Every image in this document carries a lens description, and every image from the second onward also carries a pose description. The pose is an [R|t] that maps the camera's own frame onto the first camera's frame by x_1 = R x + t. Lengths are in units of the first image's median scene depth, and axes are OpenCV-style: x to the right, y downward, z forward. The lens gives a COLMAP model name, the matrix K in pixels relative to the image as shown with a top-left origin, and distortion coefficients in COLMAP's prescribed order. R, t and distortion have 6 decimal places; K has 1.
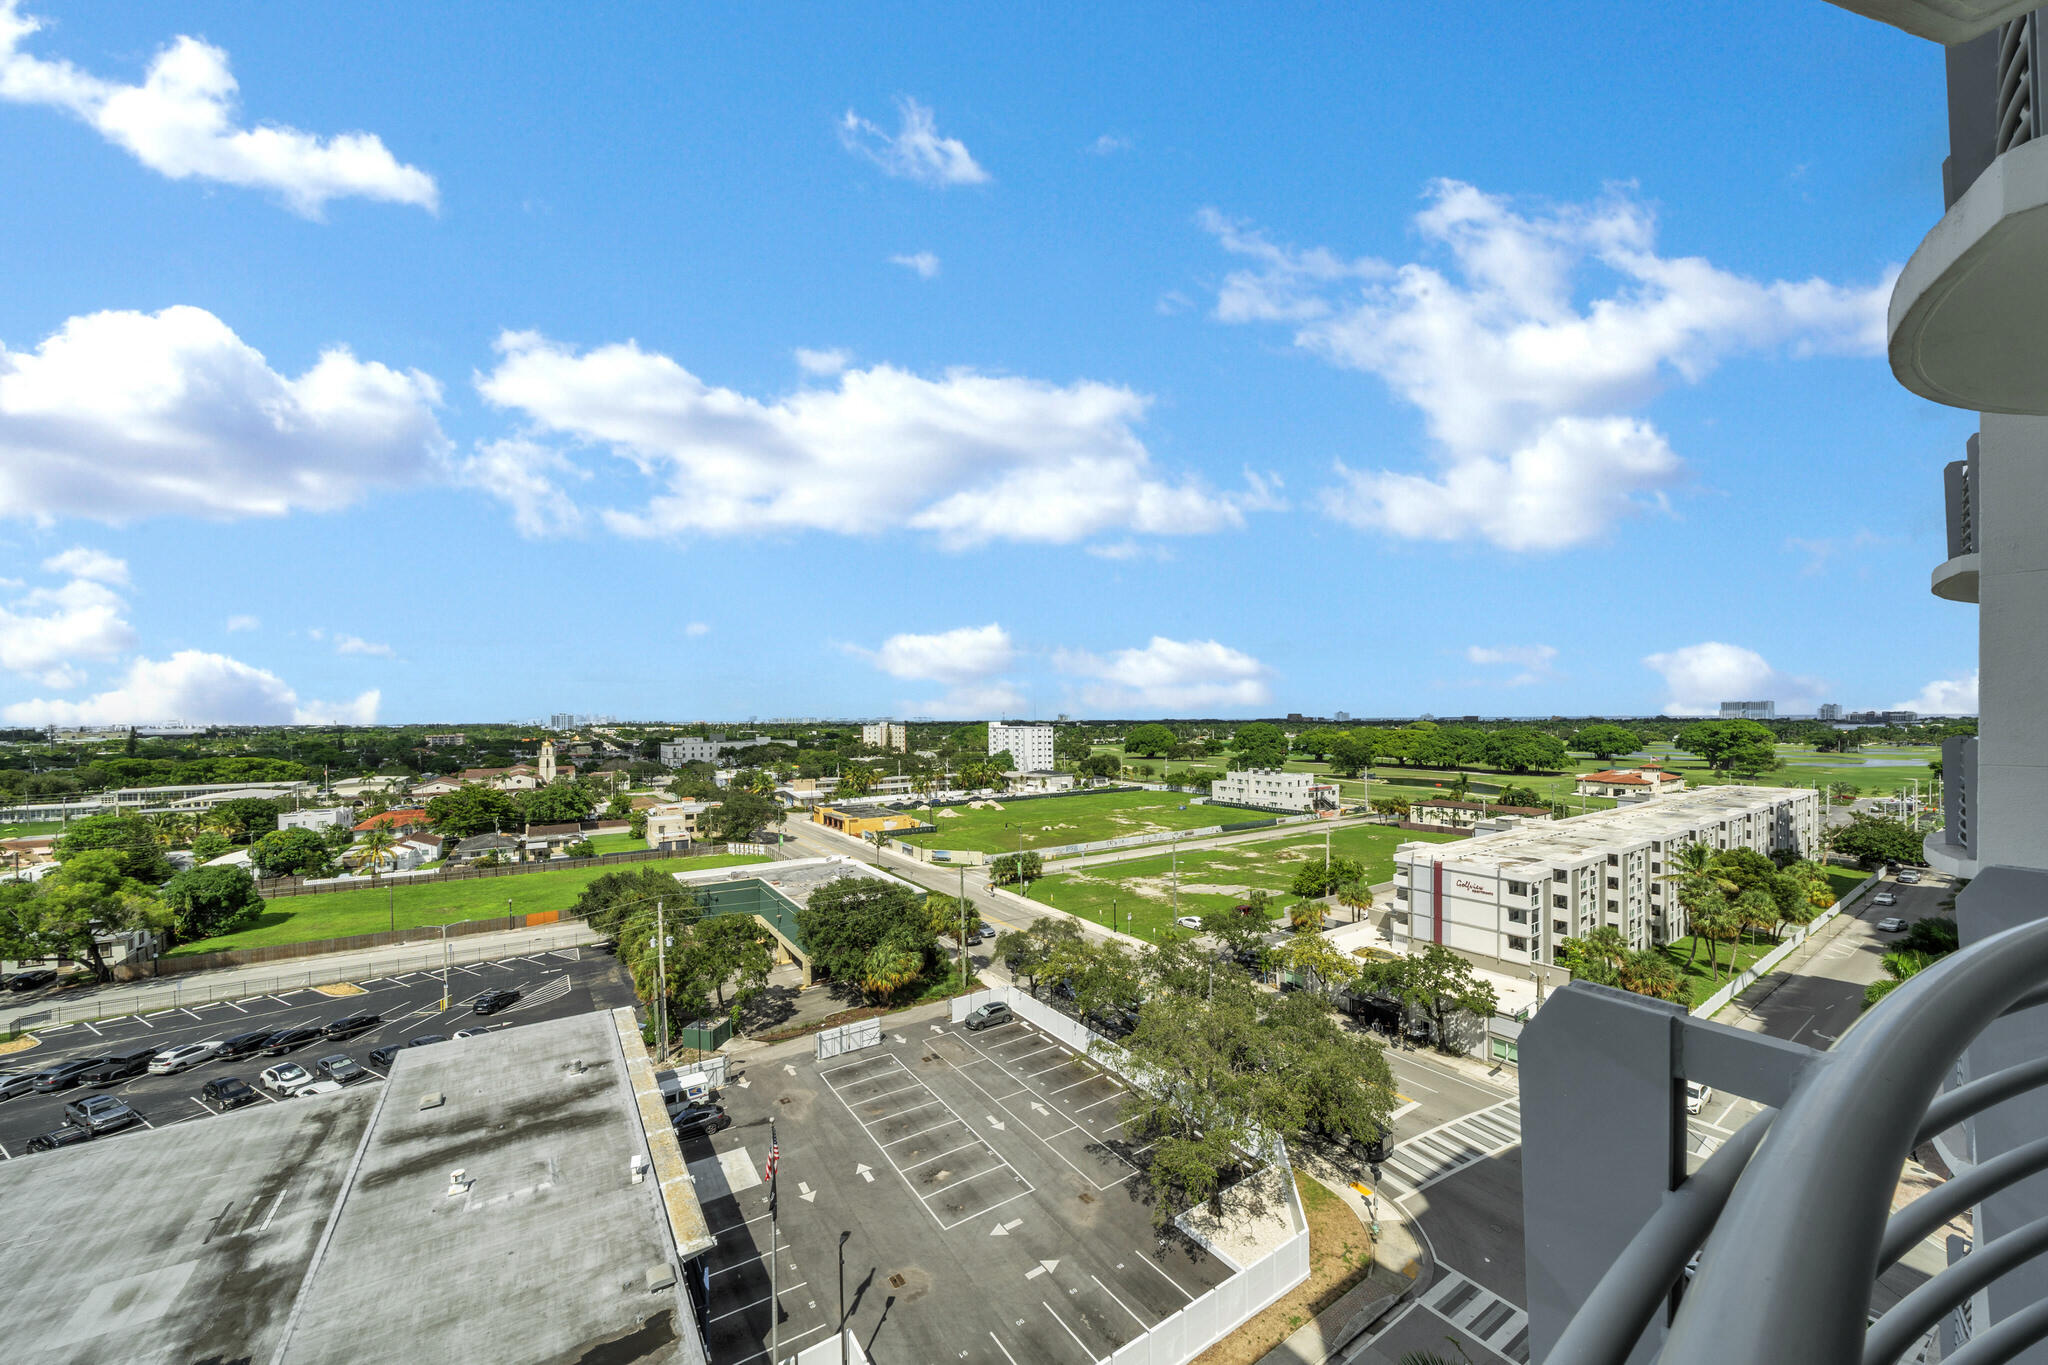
lens RADIAL K [[614.9, 0, 1026.8], [0, 614.9, 726.9], [0, 0, 1]] dist [-0.000098, 0.000007]
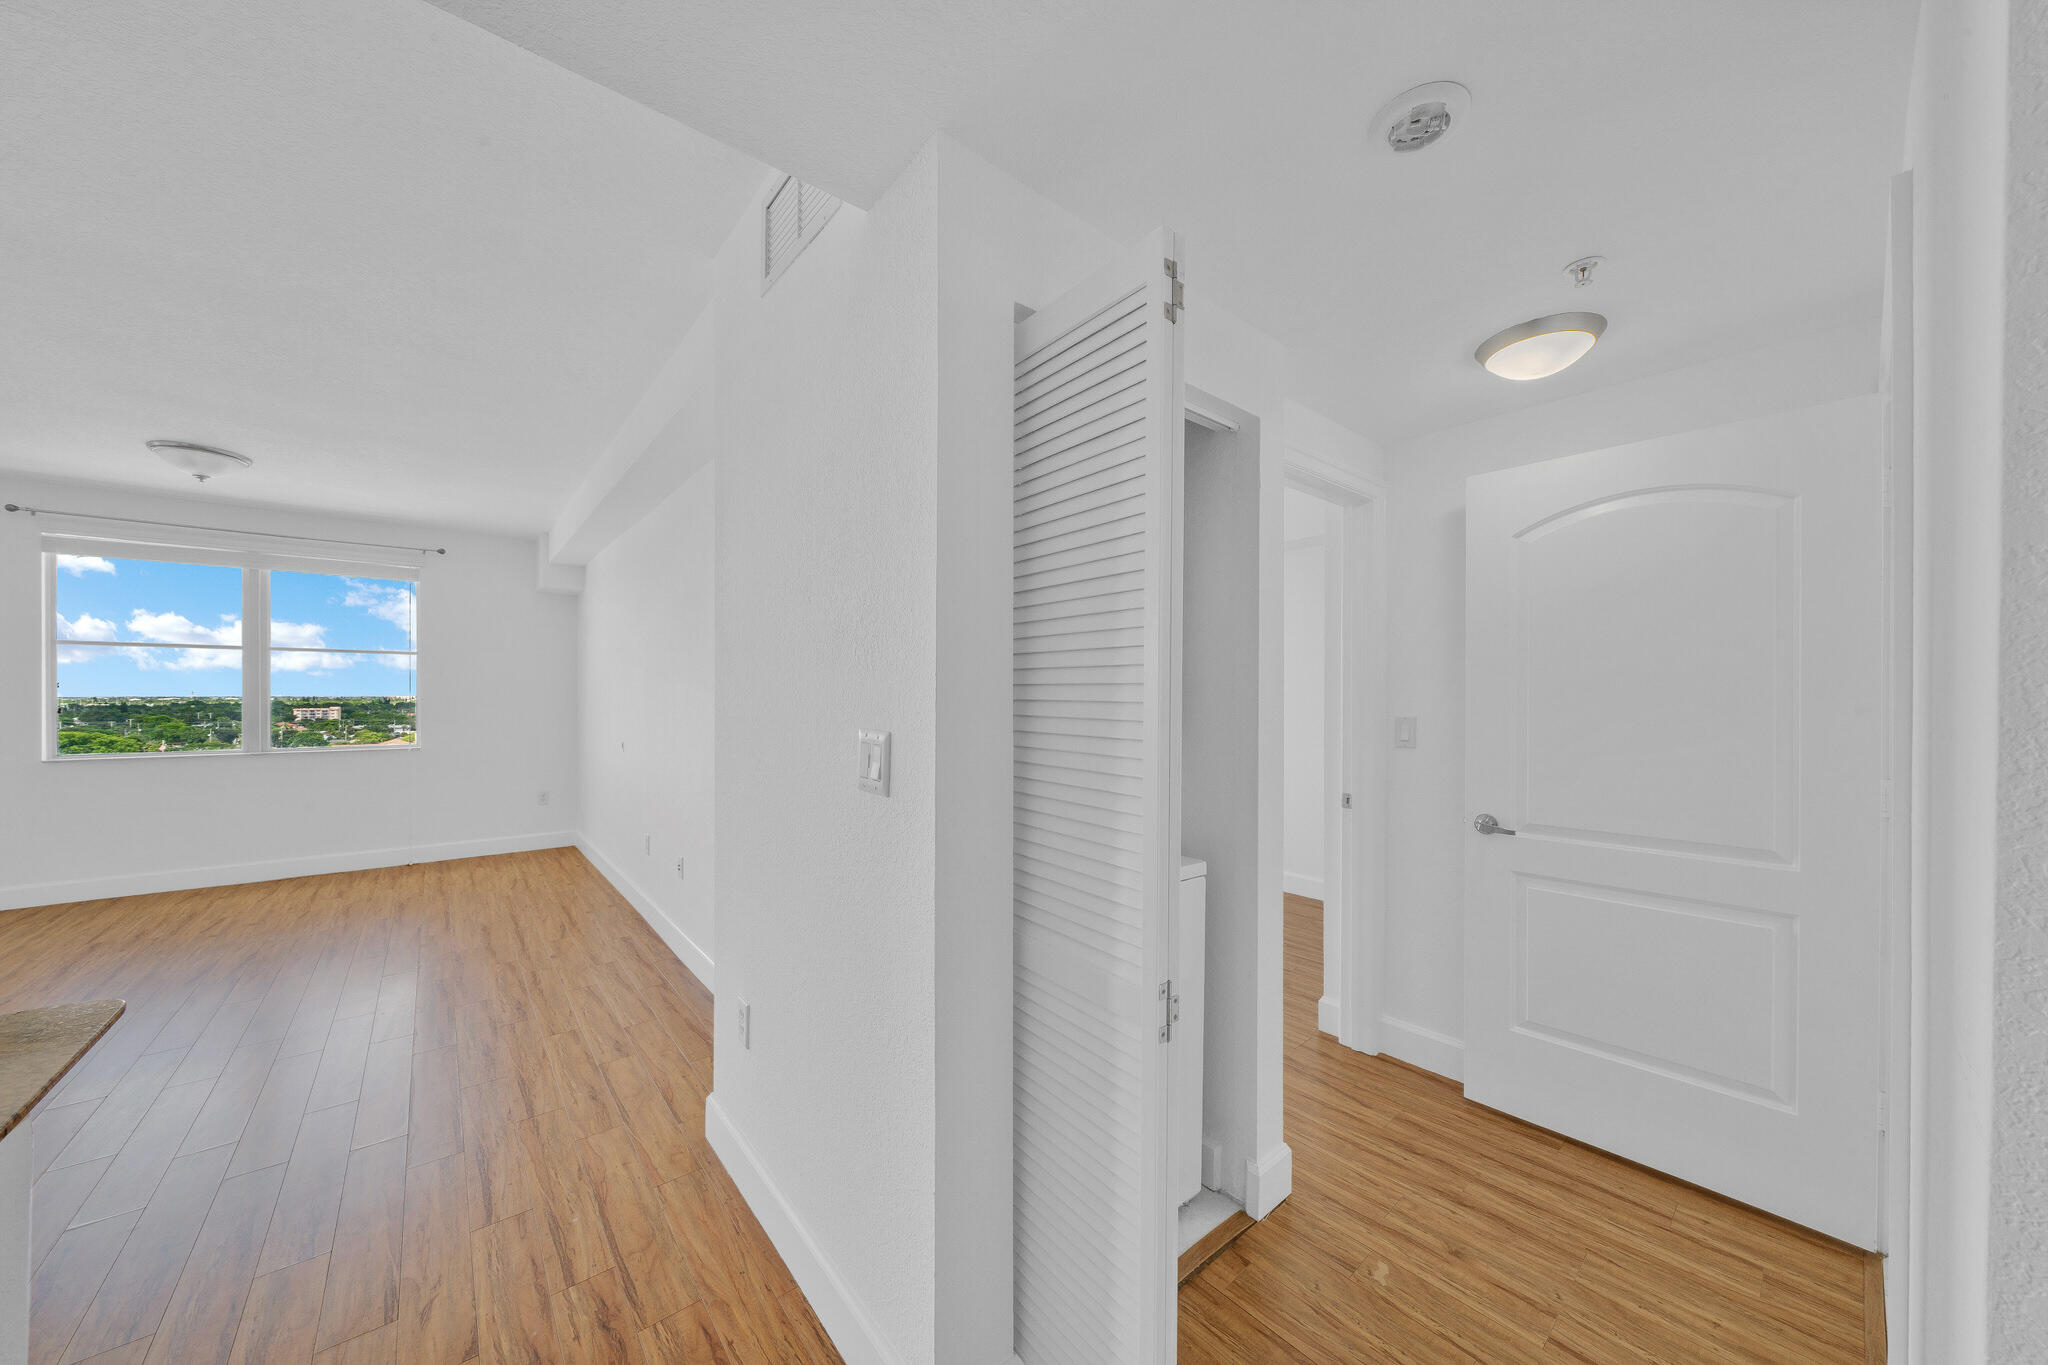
lens RADIAL K [[697.1, 0, 1010.8], [0, 697.1, 695.3], [0, 0, 1]] dist [-0.000693, -0.000035]
pose [[0.999998, -0.001651, 0.001153, 3.975892], [0.001653, 0.999996, -0.002276, -0.151739], [-0.001149, 0.002278, 0.999997, -2.844697]]
